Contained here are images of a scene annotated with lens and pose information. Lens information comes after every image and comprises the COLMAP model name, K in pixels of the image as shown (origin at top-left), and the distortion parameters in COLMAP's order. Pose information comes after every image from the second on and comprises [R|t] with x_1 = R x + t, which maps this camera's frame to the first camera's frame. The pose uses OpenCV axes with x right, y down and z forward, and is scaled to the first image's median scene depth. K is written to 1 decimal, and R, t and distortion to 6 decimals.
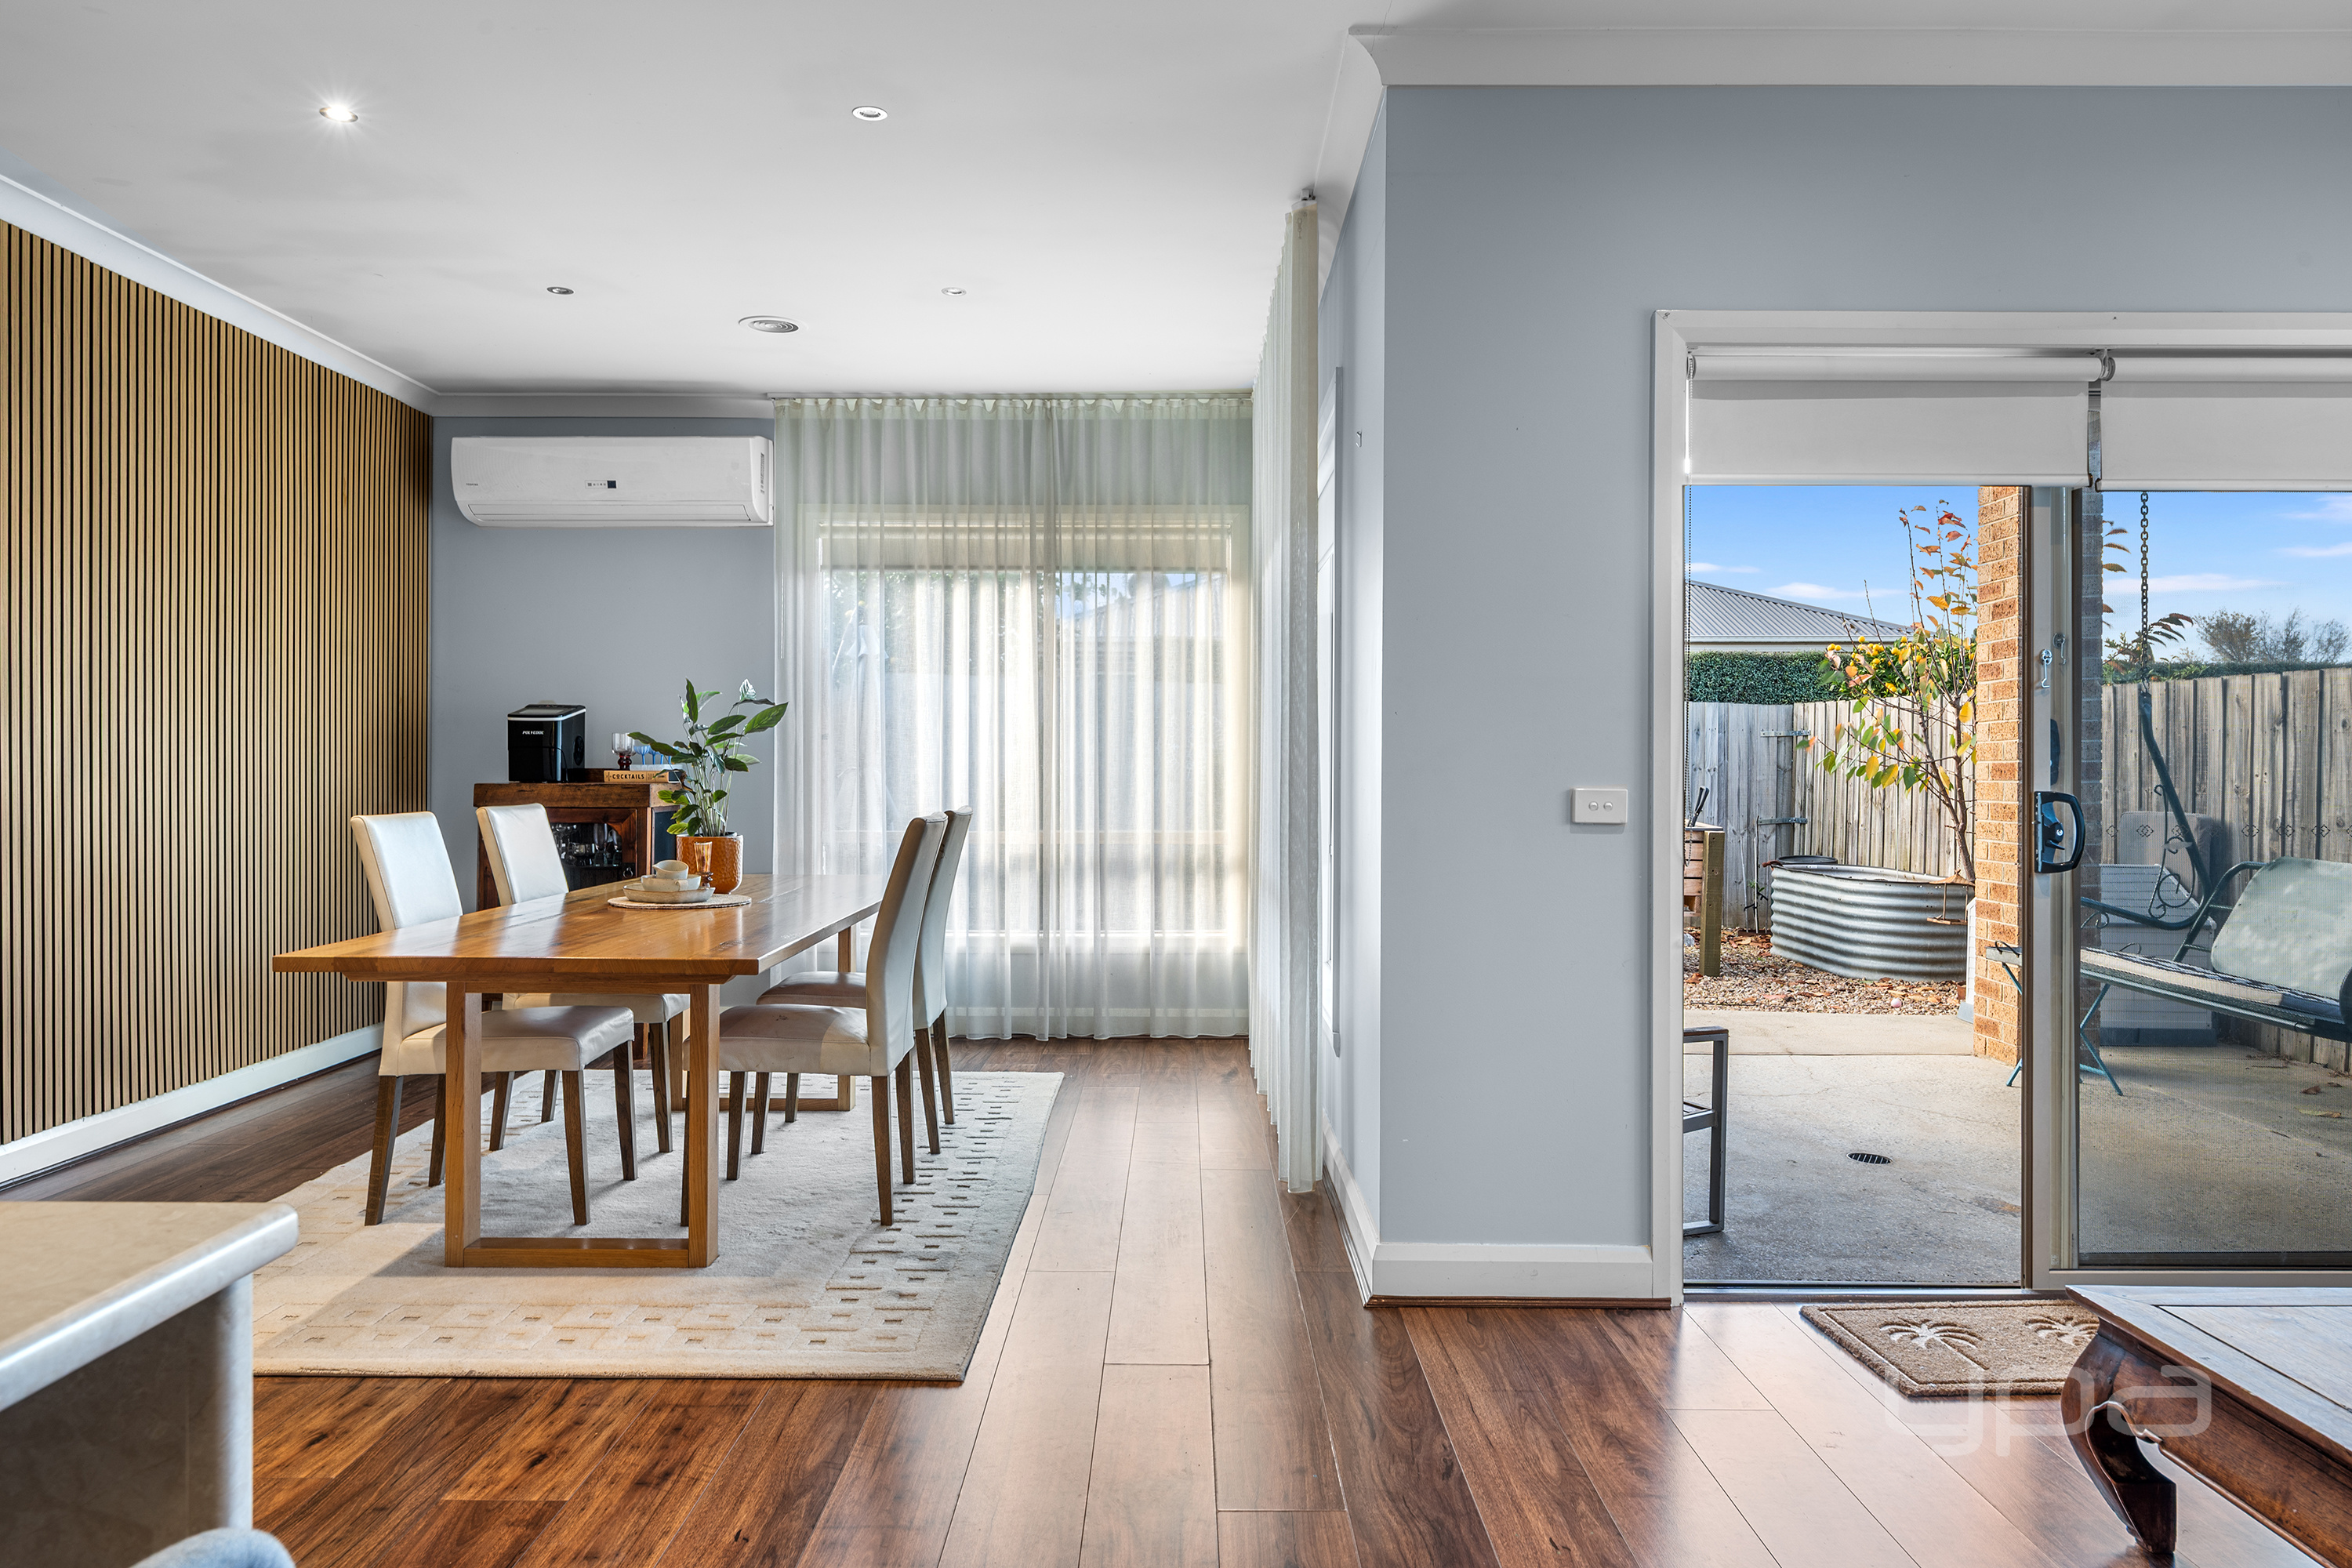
lens RADIAL K [[1557.5, 0, 1176.0], [0, 1557.5, 784.0], [0, 0, 1]] dist [0.000503, 0.002741]
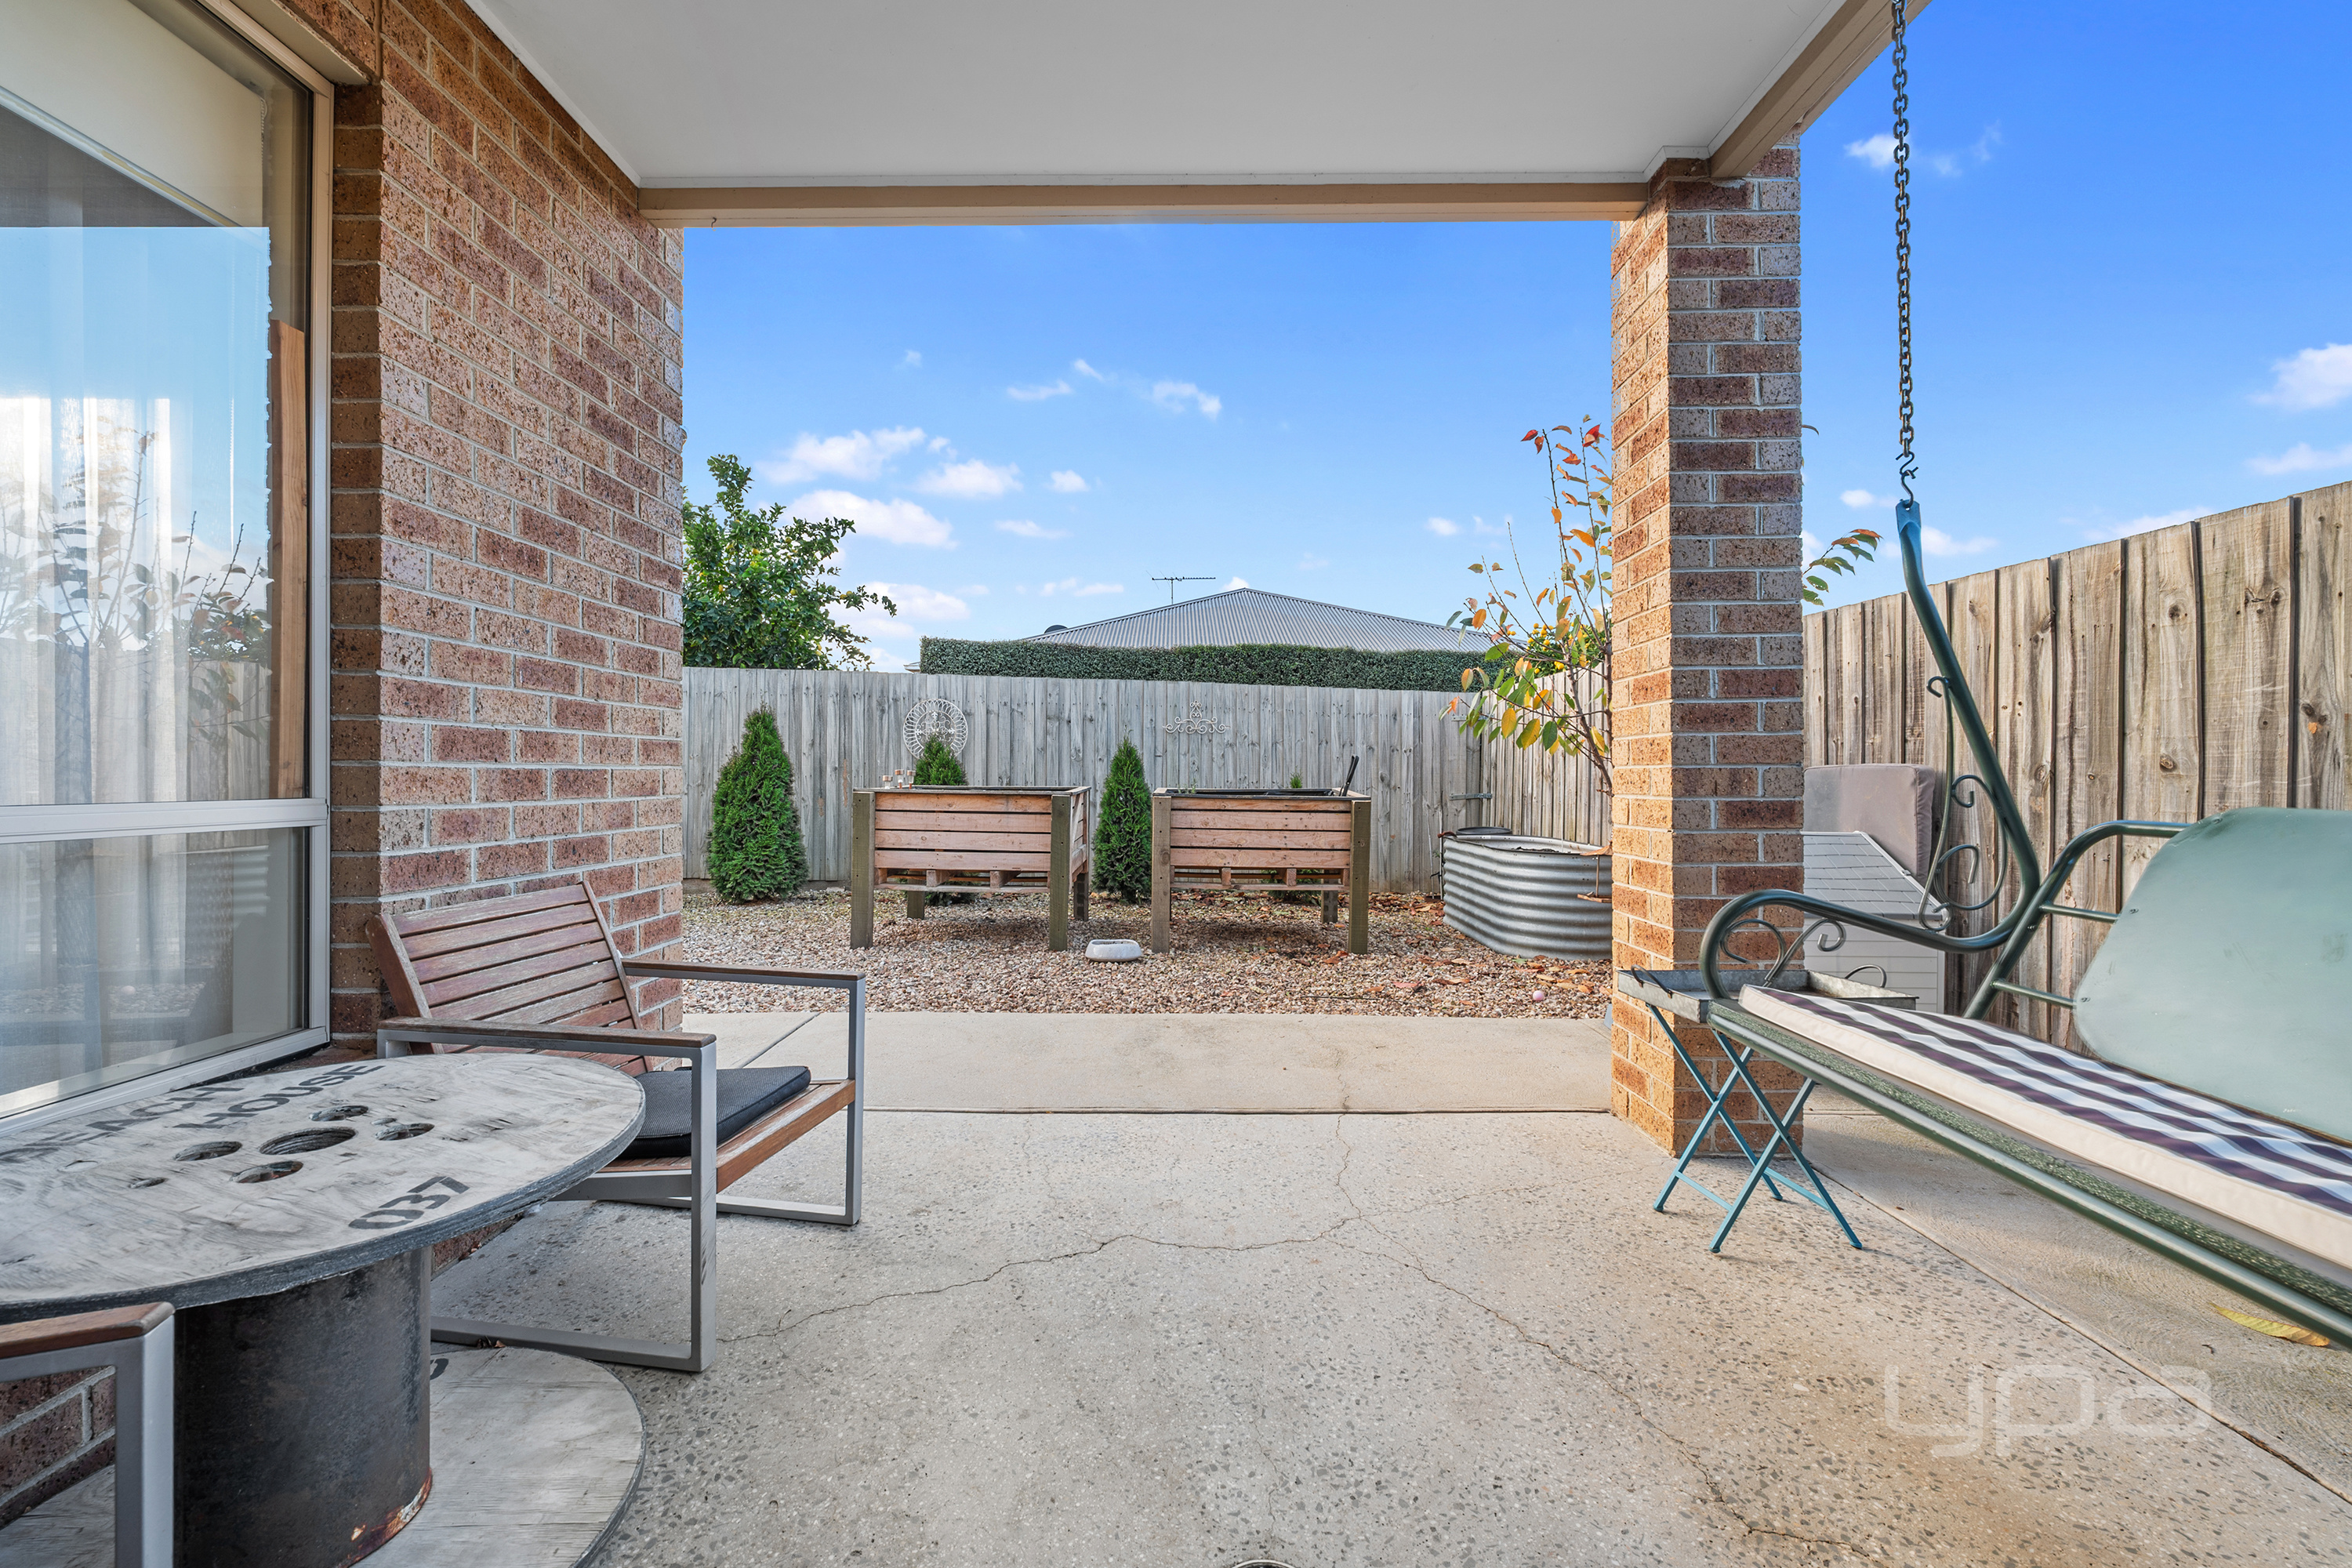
lens RADIAL K [[934.0, 0, 1176.7], [0, 934.0, 777.6], [0, 0, 1]] dist [-0.002126, 0.000297]
pose [[0.999976, -0.004533, -0.005238, 0.240415], [0.004464, 0.999902, -0.013253, 0.023963], [0.005298, 0.013229, 0.999898, 0.436583]]
